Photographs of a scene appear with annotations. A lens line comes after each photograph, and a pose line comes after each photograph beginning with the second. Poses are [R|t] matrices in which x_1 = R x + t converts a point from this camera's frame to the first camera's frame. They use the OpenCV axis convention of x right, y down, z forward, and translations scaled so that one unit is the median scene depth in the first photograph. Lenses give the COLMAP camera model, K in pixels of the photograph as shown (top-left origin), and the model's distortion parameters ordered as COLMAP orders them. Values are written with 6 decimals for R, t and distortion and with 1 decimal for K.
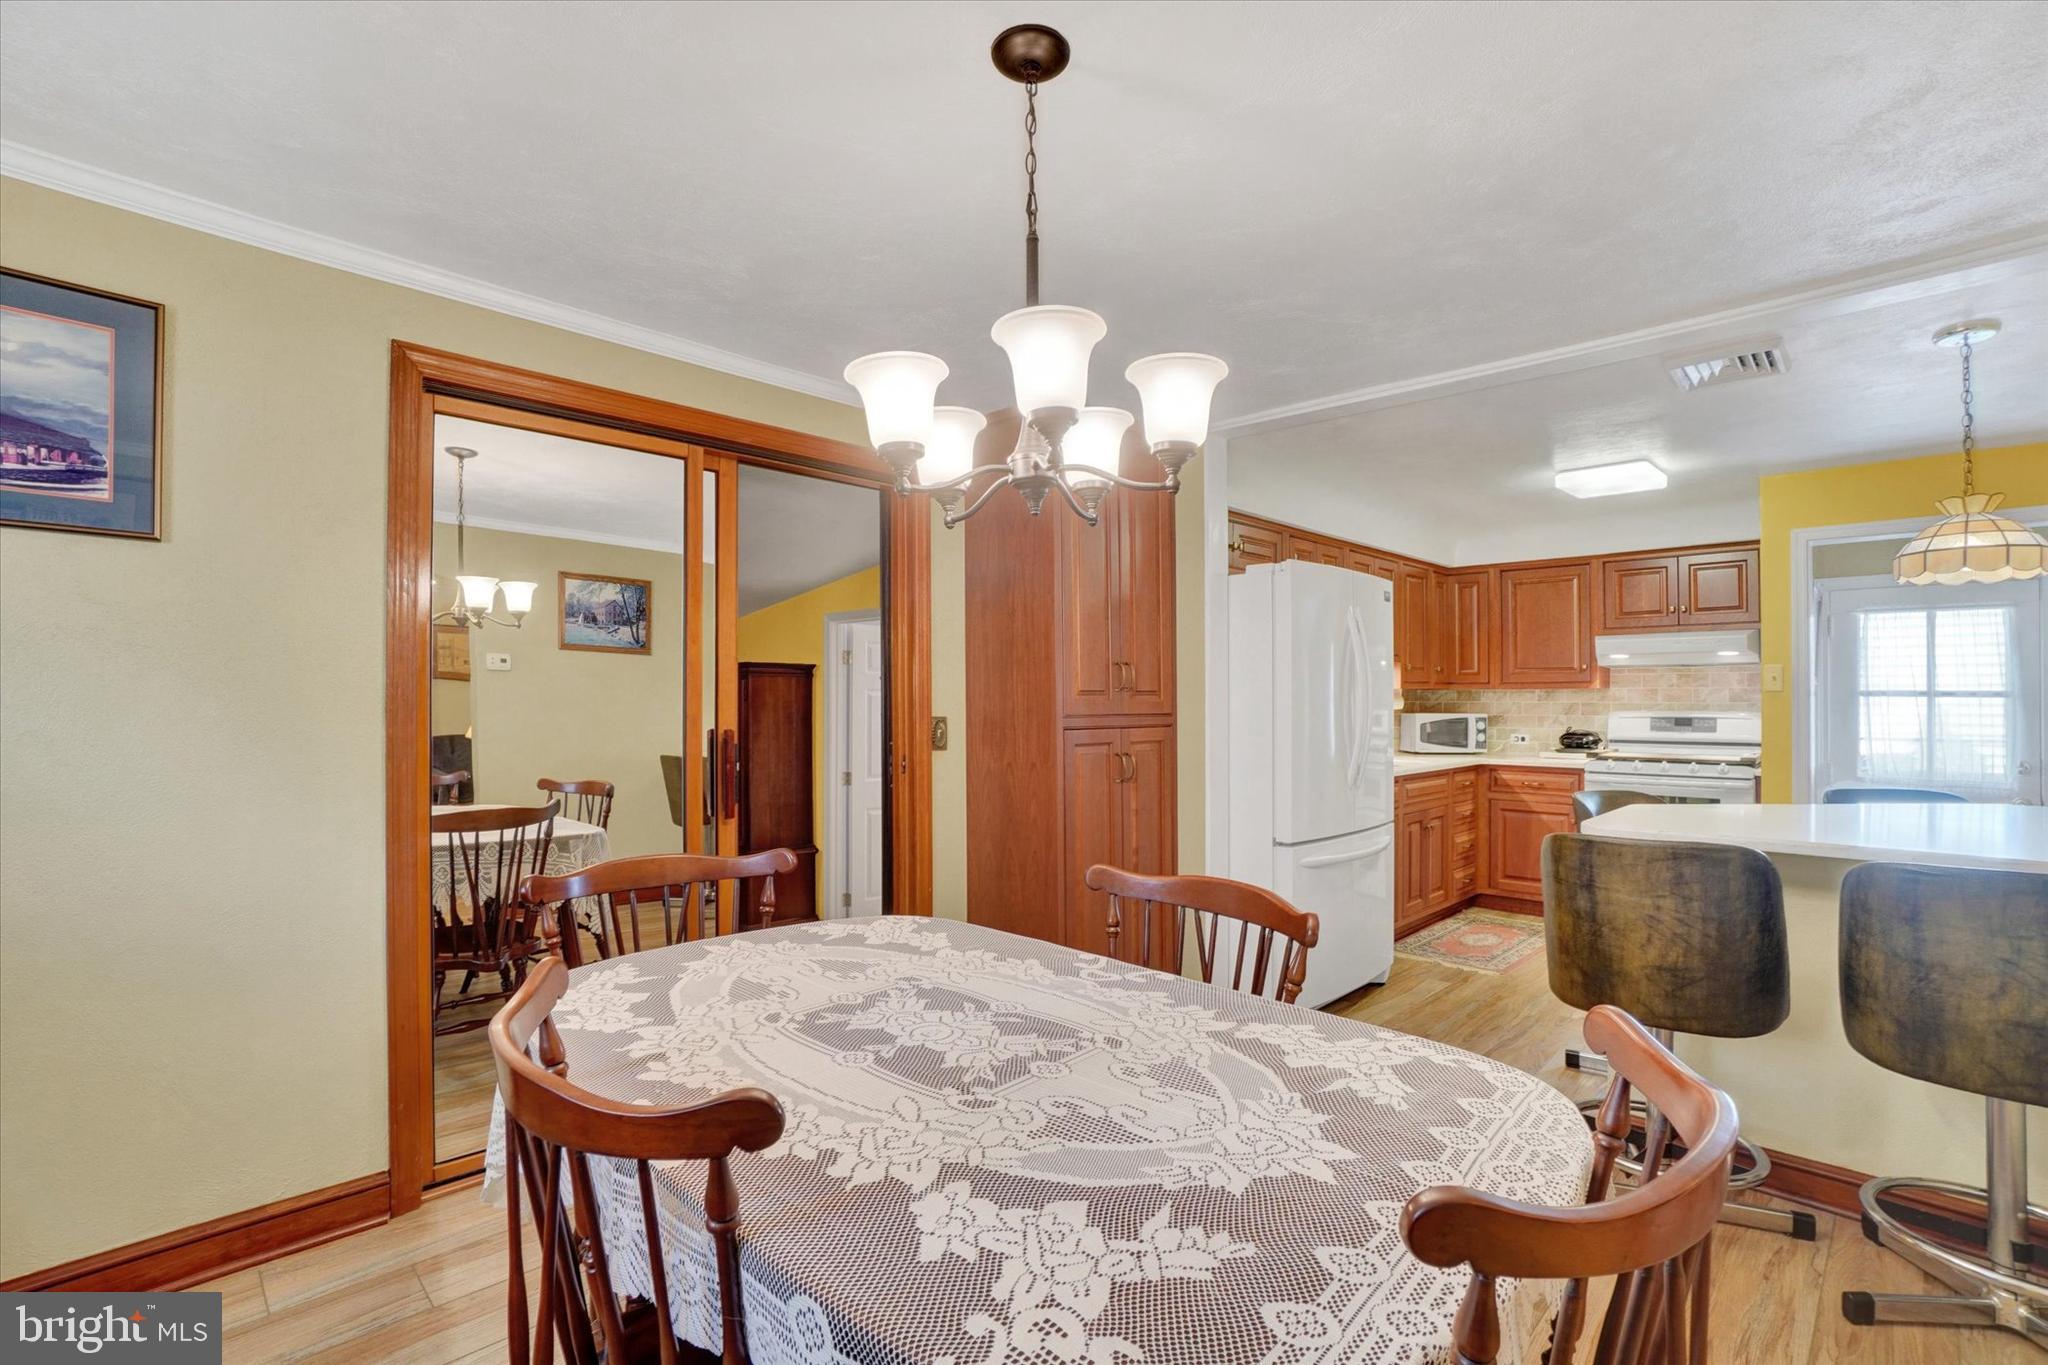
lens RADIAL K [[920.8, 0, 1043.3], [0, 920.8, 693.4], [0, 0, 1]] dist [-0.003177, 0.000318]
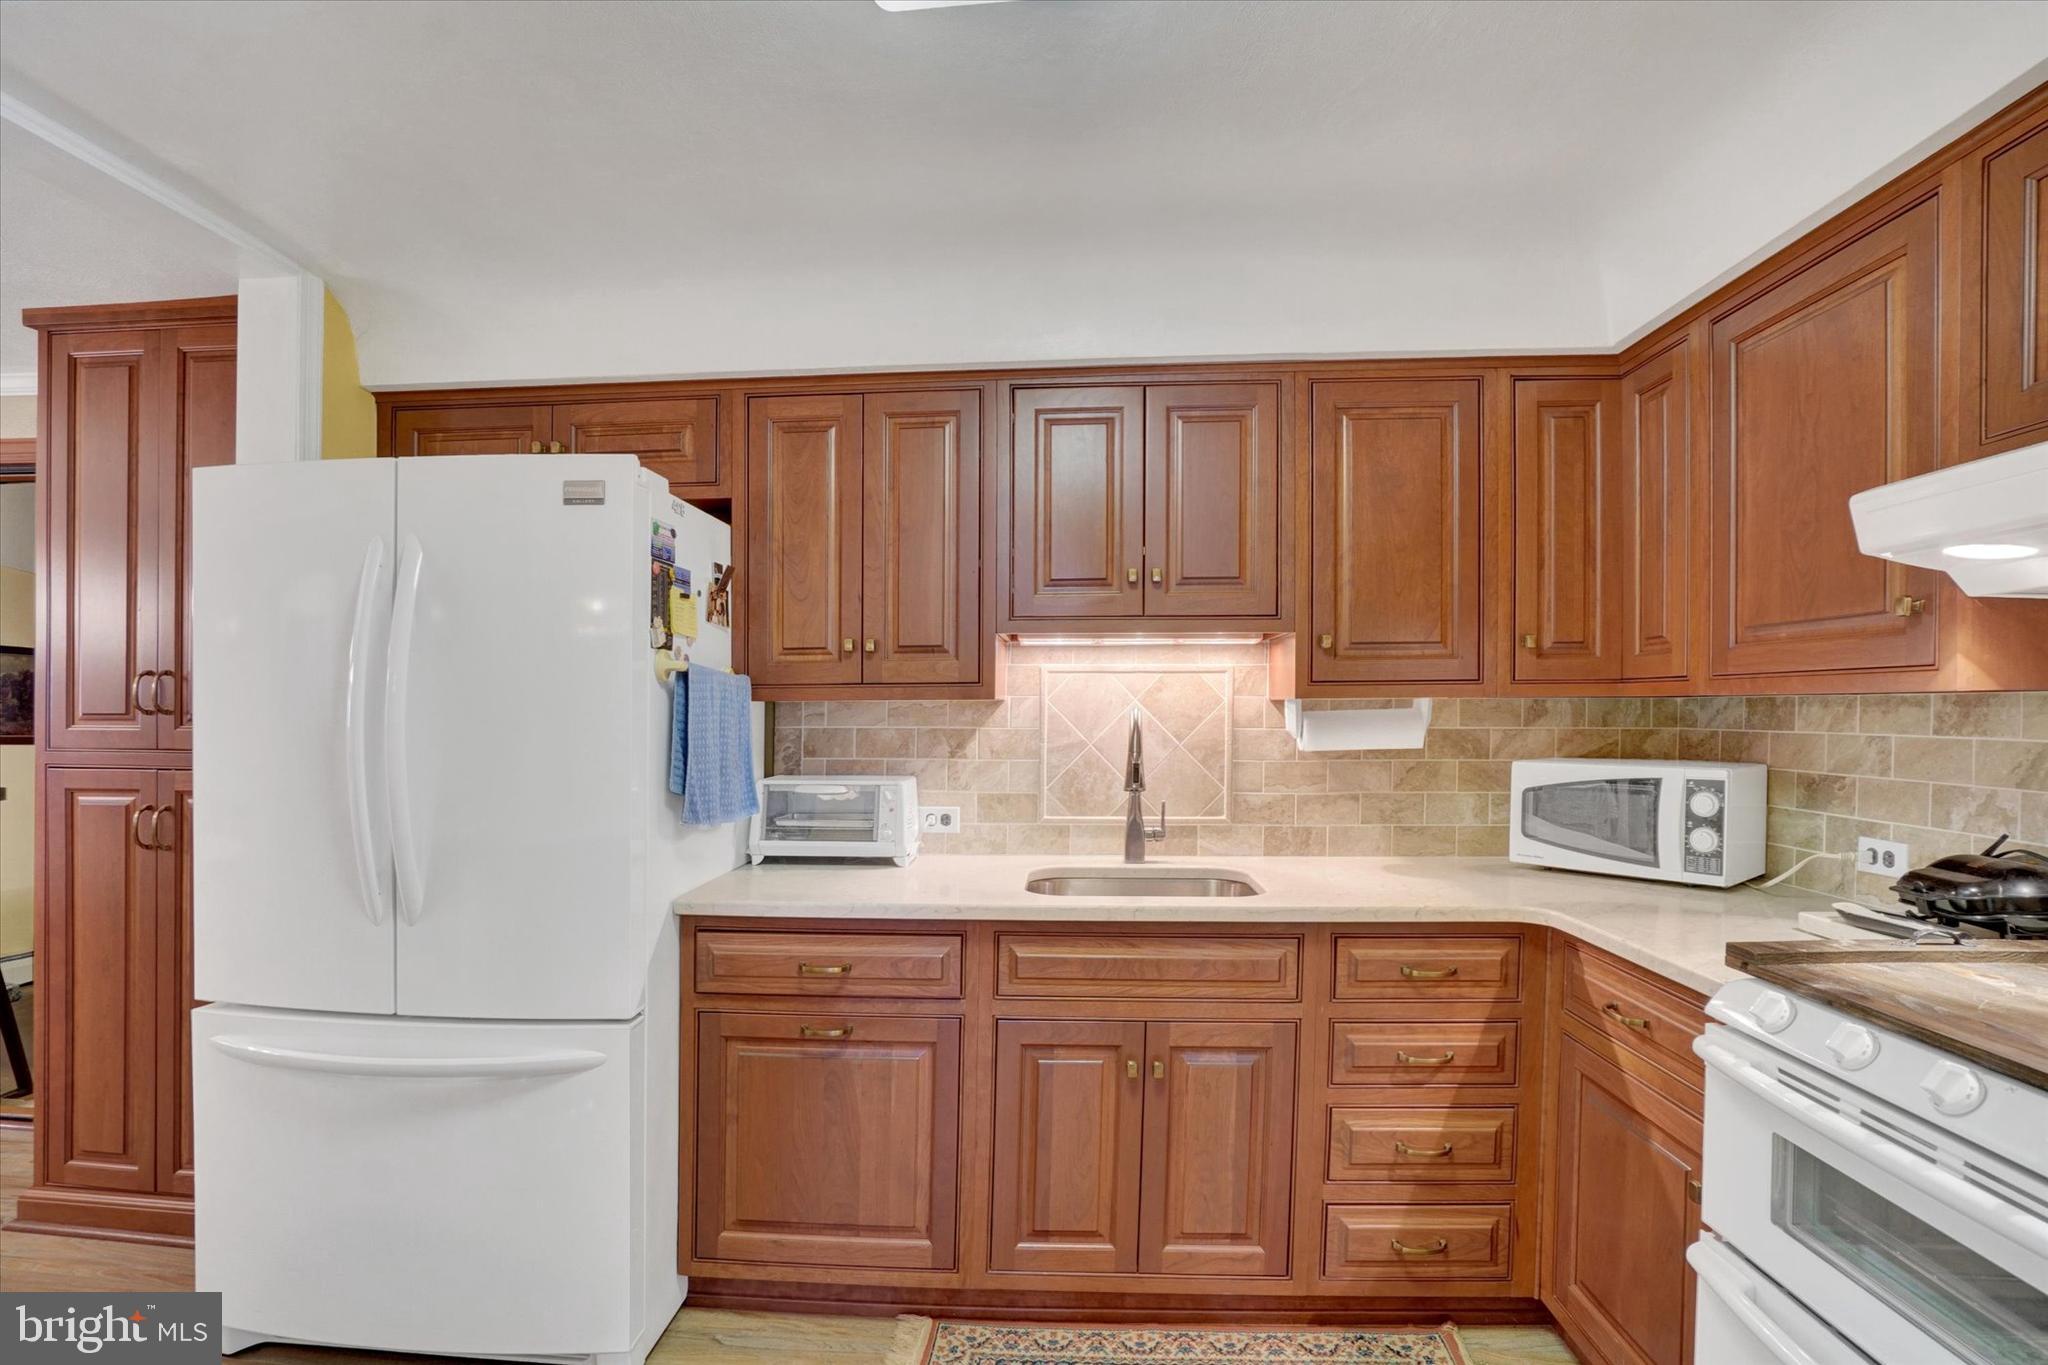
lens RADIAL K [[1005.8, 0, 1007.7], [0, 1005.8, 694.0], [0, 0, 1]] dist [-0.016420, 0.001137]
pose [[0.649142, -0.011464, -0.760581, 0.645367], [0.009320, 0.999931, -0.007116, -0.005070], [0.760610, -0.002470, 0.649204, 0.633451]]
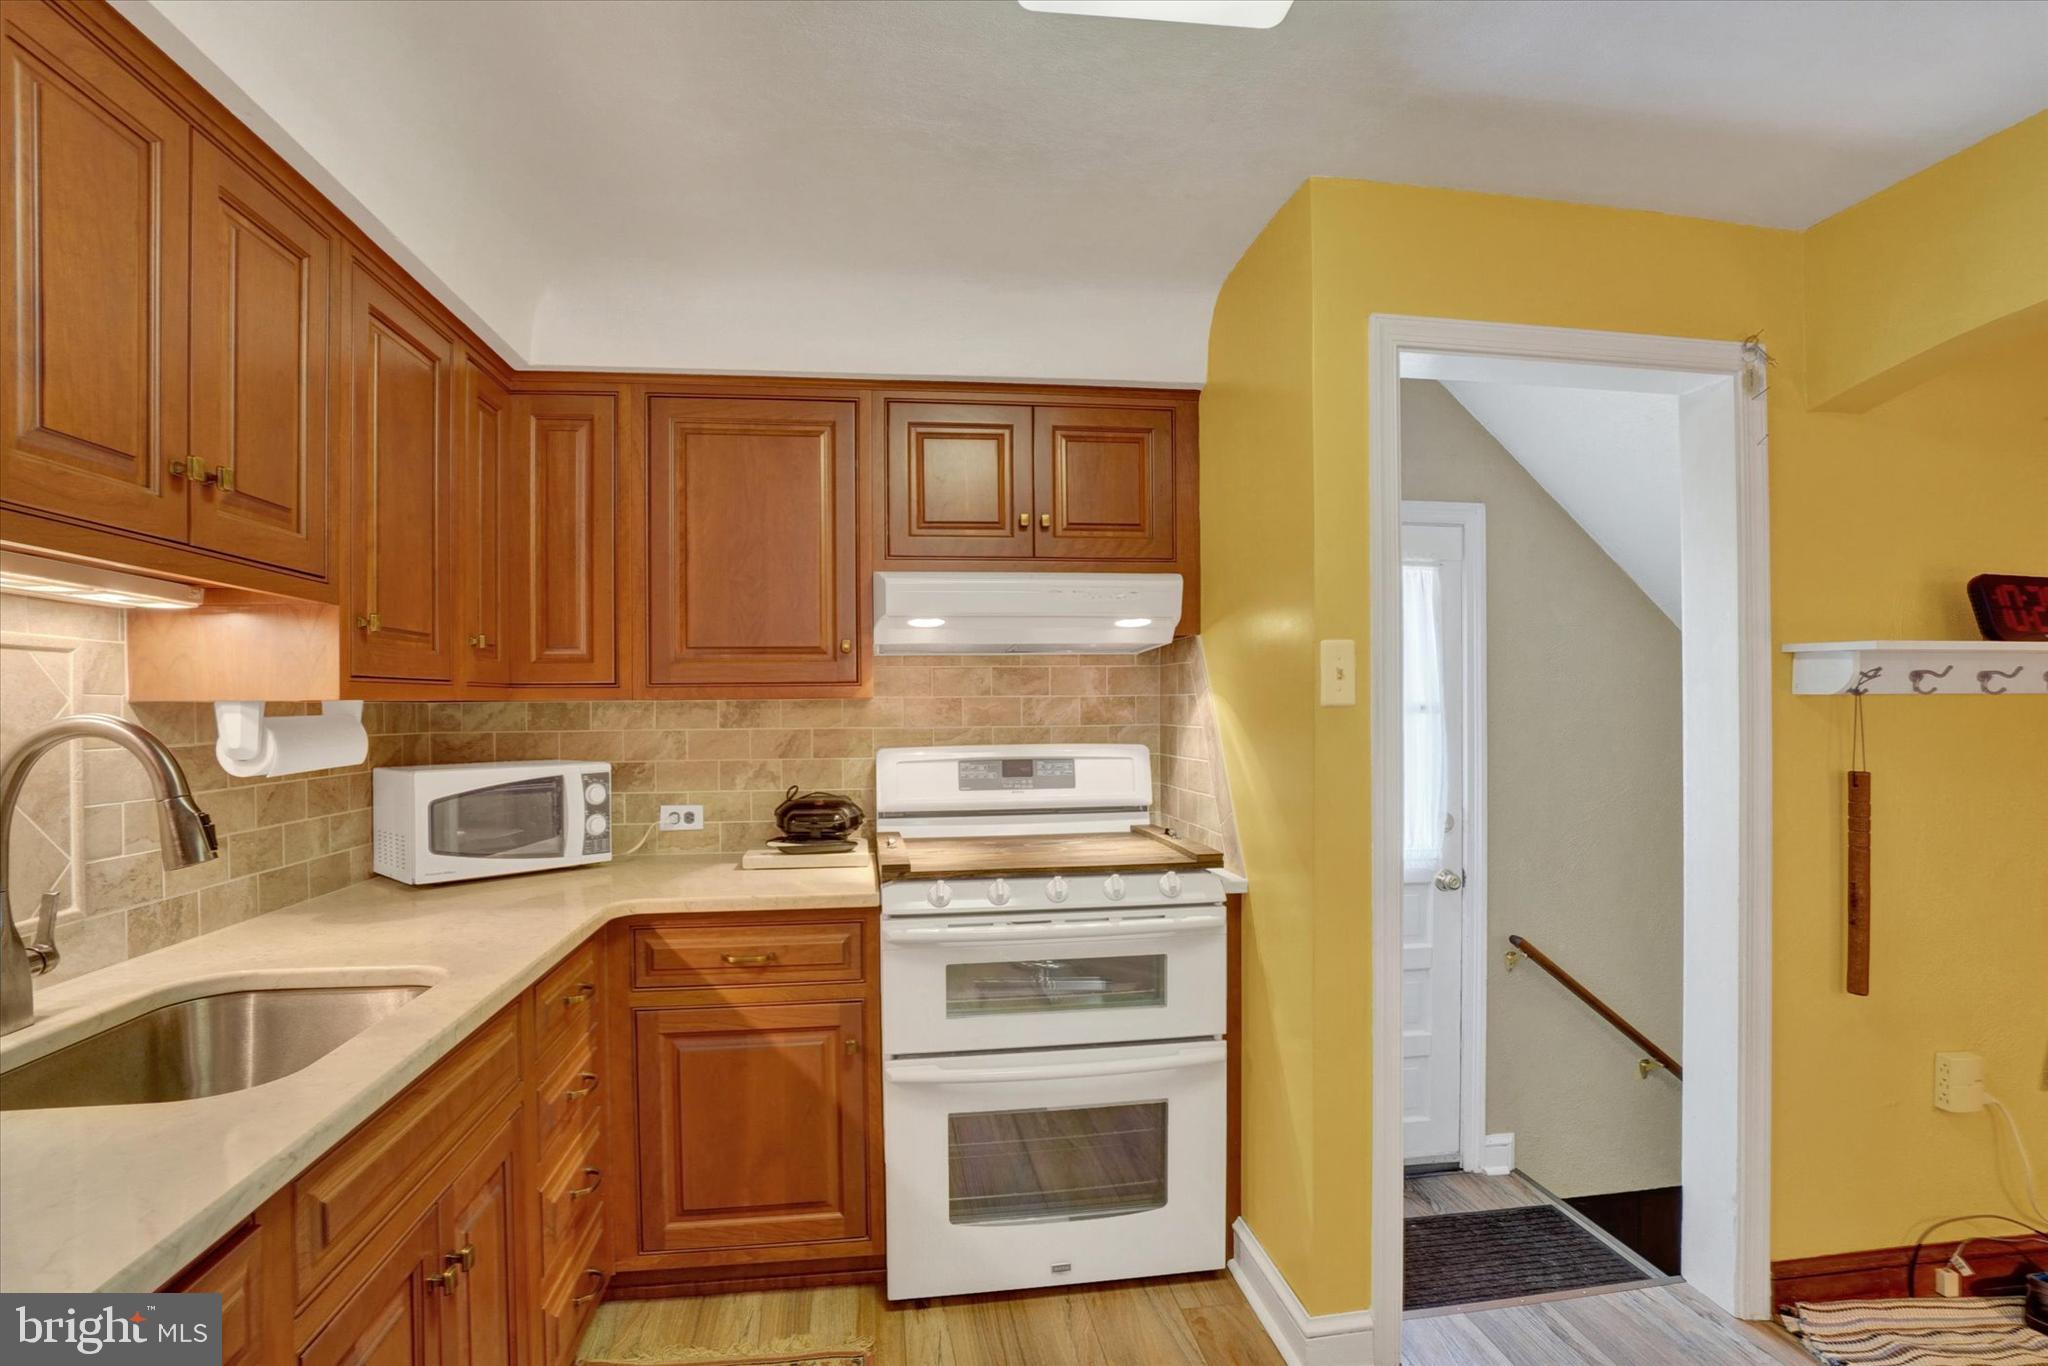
lens RADIAL K [[1005.8, 0, 1016.5], [0, 1005.8, 702.4], [0, 0, 1]] dist [-0.016420, 0.001137]
pose [[0.625518, -0.002798, 0.780204, 0.283811], [0.002818, 0.999995, 0.001327, -0.003768], [-0.780204, 0.001368, 0.625523, 0.660140]]
